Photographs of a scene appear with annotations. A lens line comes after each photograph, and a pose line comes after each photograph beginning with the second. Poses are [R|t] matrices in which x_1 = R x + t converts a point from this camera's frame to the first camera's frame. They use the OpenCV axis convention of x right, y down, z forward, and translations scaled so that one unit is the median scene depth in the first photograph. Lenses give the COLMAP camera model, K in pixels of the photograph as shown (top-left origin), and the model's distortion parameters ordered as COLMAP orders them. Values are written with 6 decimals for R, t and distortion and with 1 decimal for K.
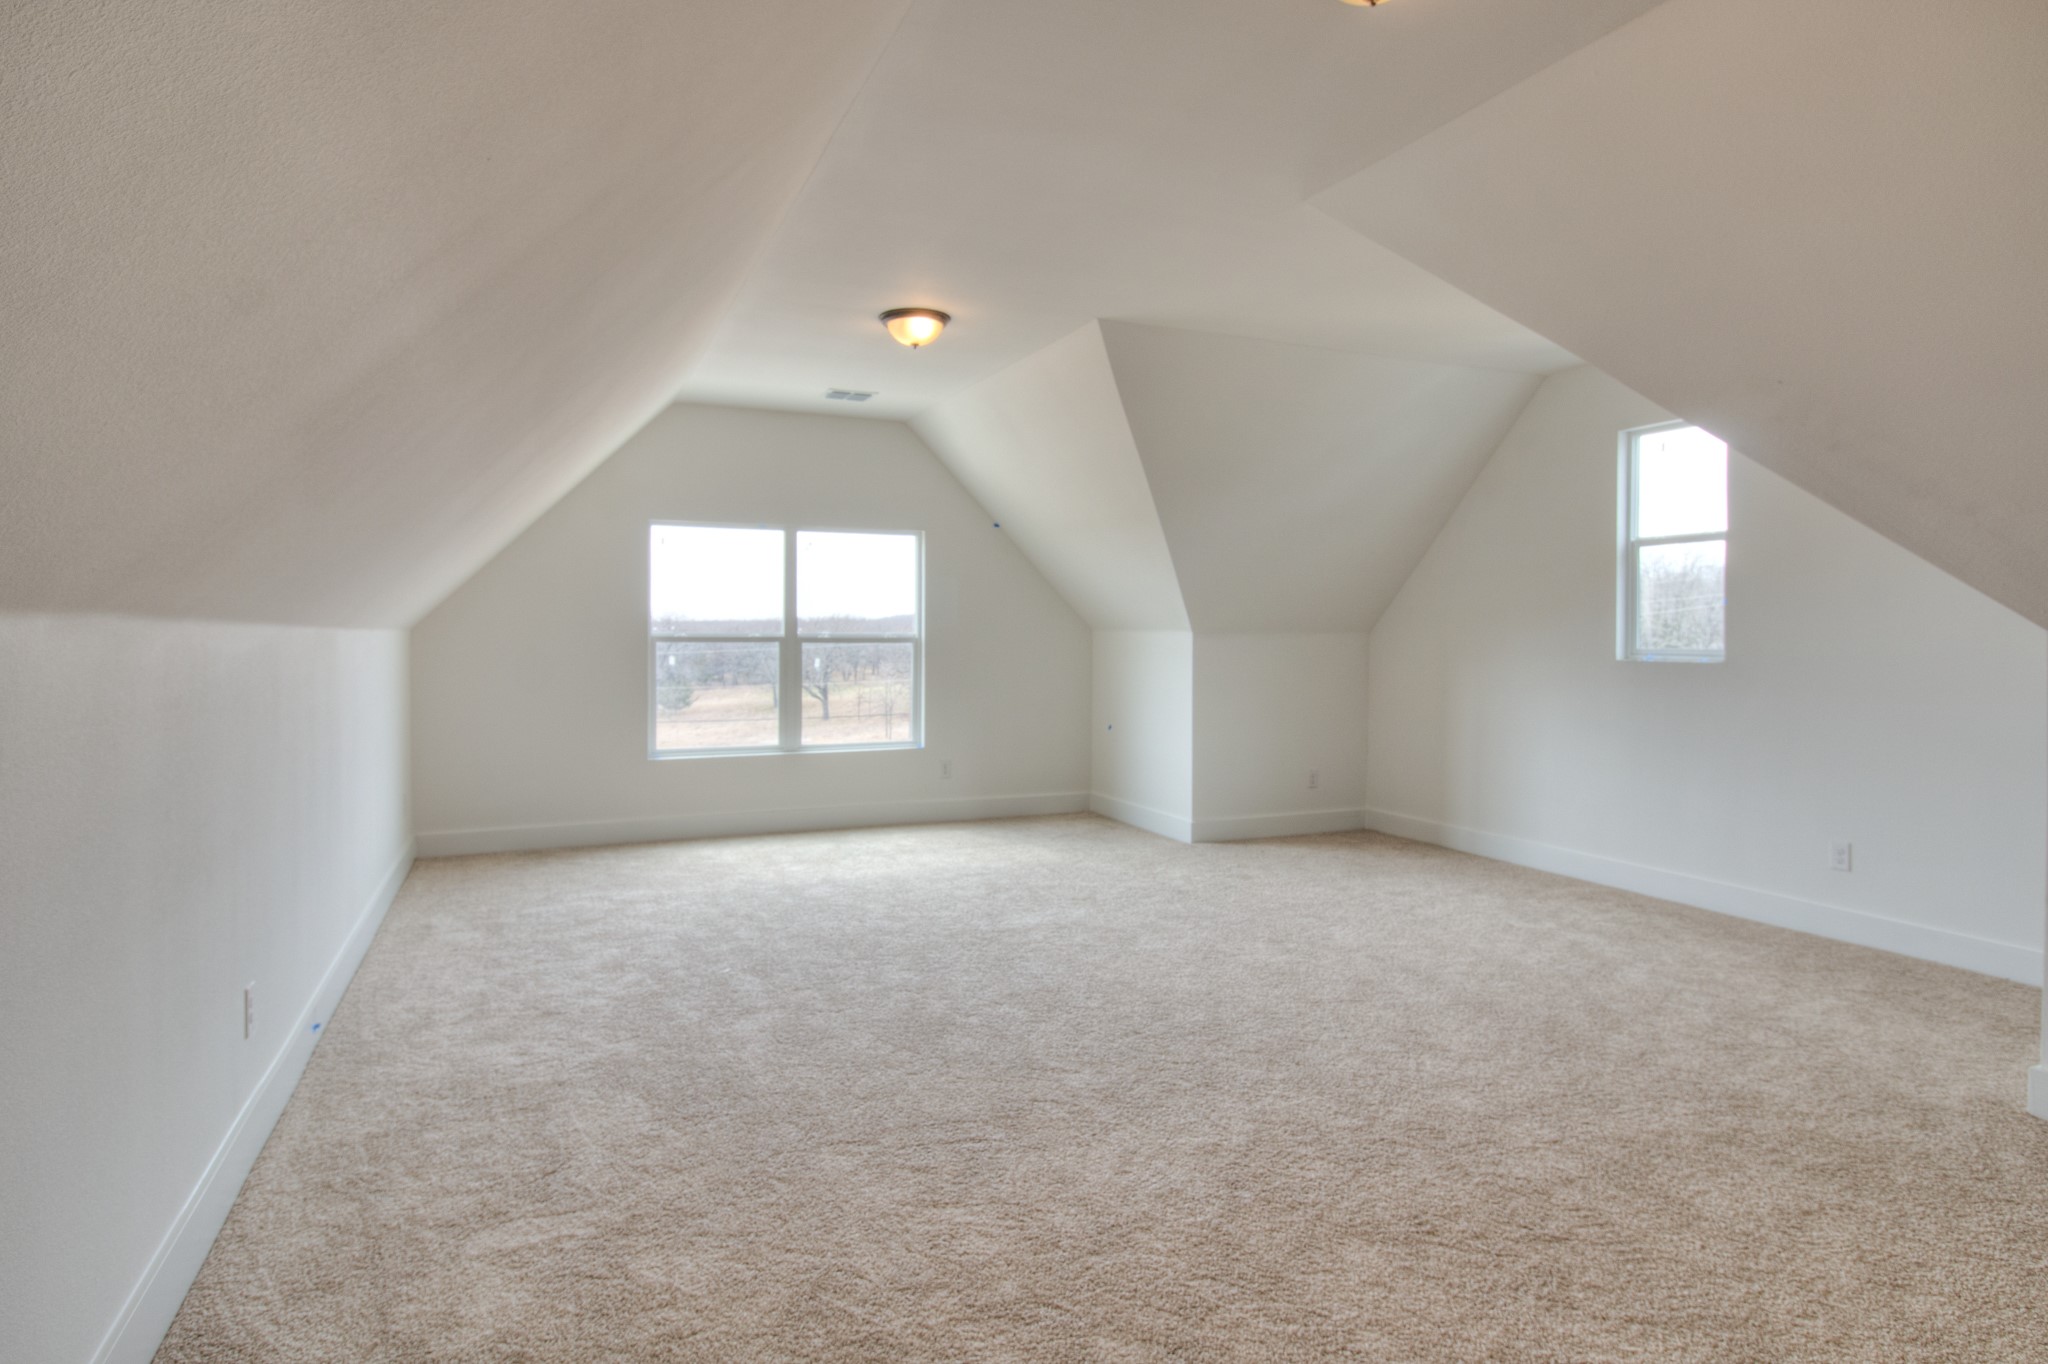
lens RADIAL K [[1147.7, 0, 1023.0], [0, 1147.7, 666.7], [0, 0, 1]] dist [-0.004671, -0.006069]
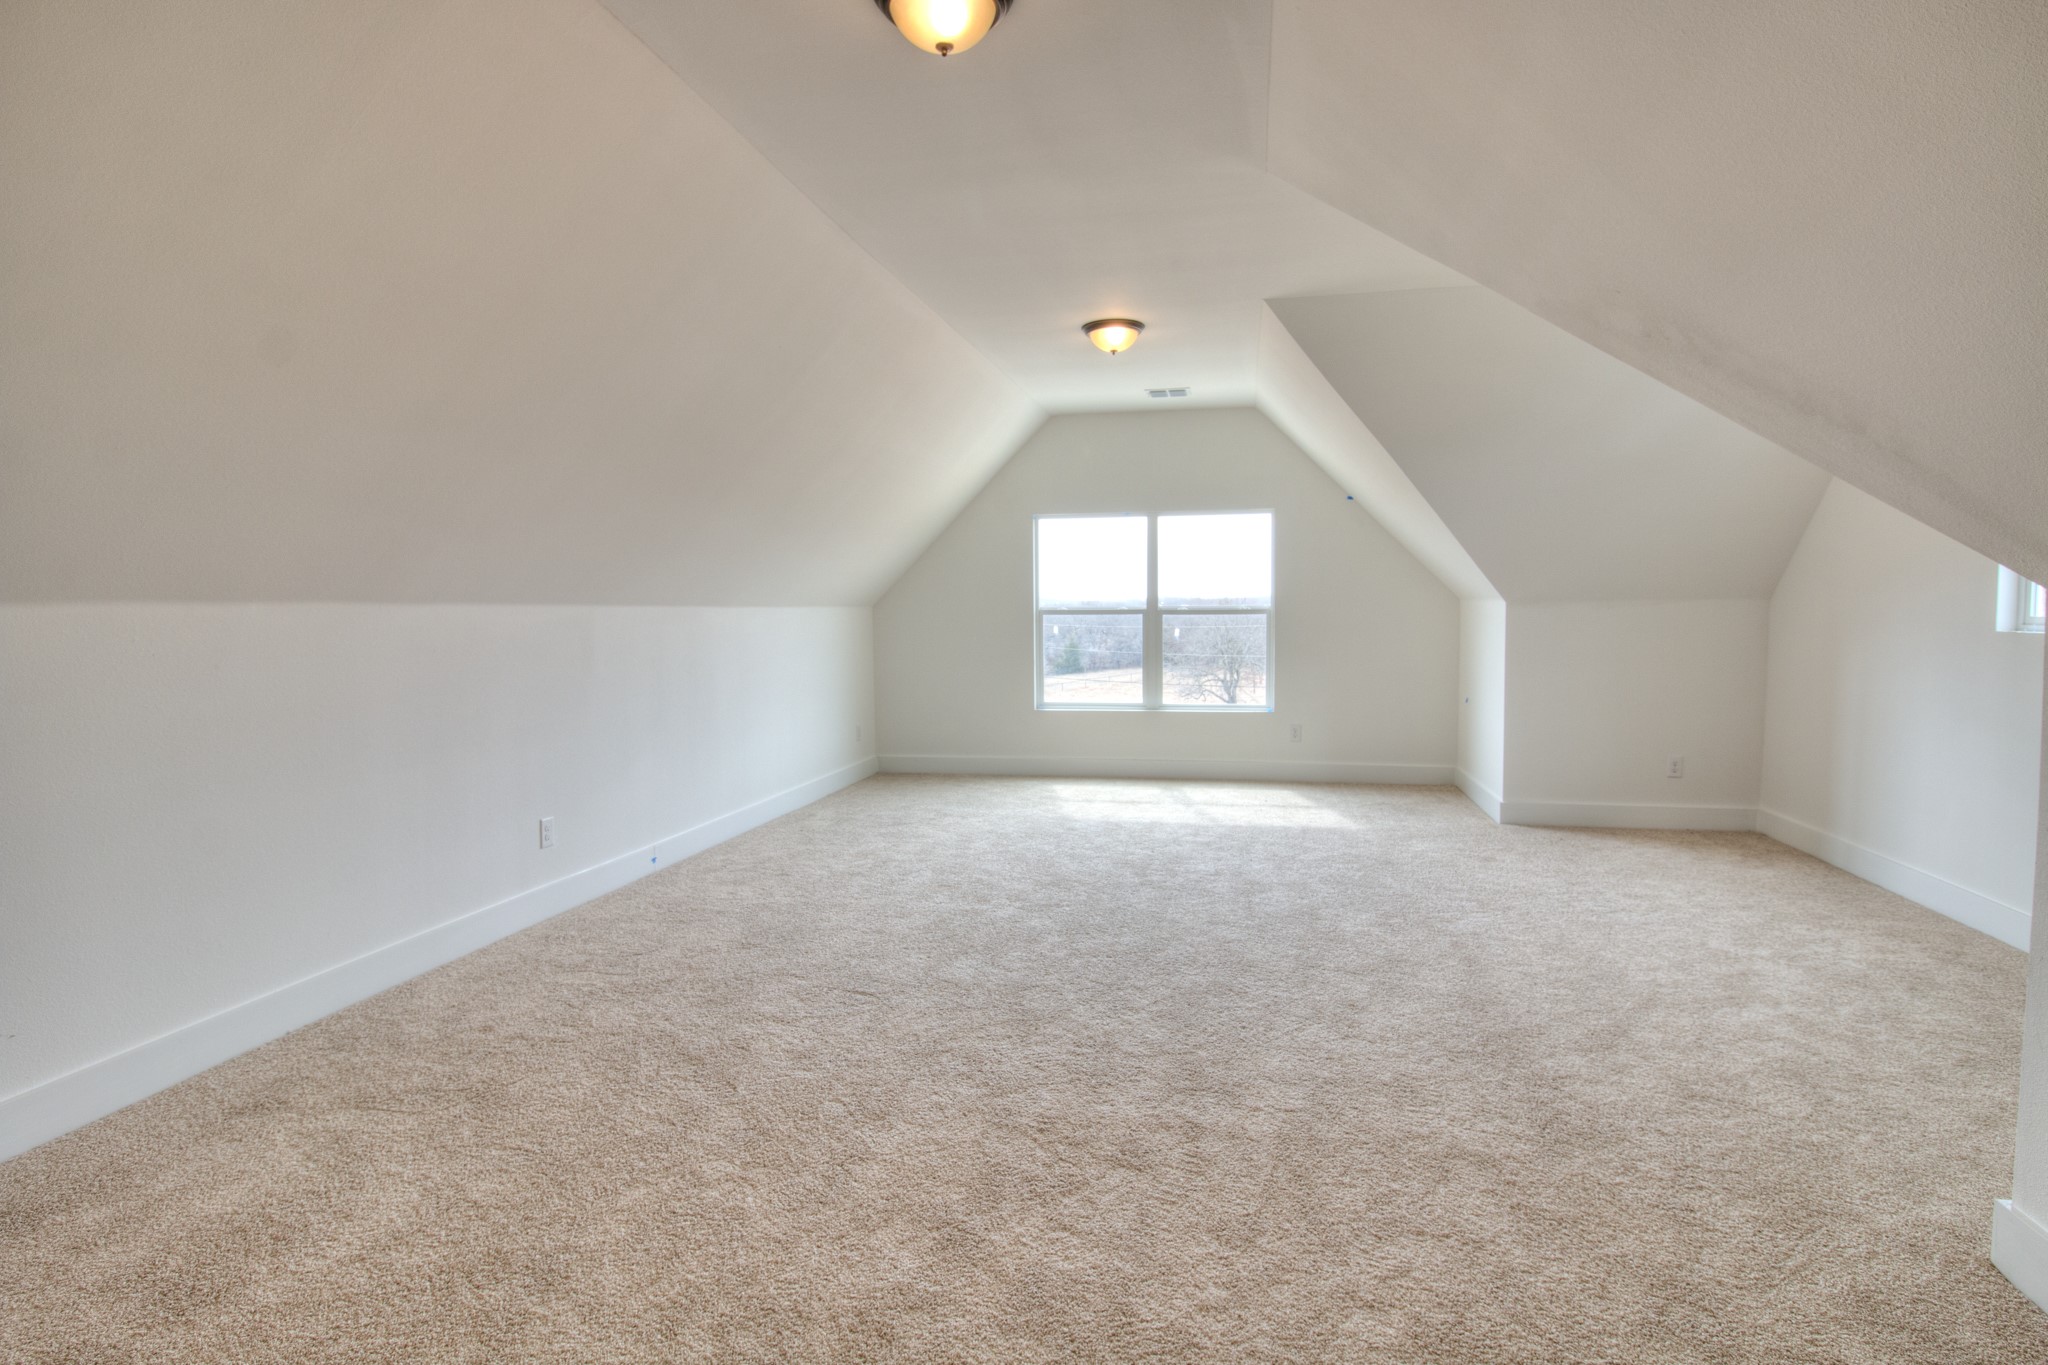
lens RADIAL K [[1083.1, 0, 1026.3], [0, 1083.1, 691.7], [0, 0, 1]] dist [0.001769, -0.011312]
pose [[0.812680, 0.035710, -0.581615, 0.369630], [-0.006395, 0.998607, 0.052377, 0.000385], [0.582675, -0.038847, 0.811776, 0.050432]]
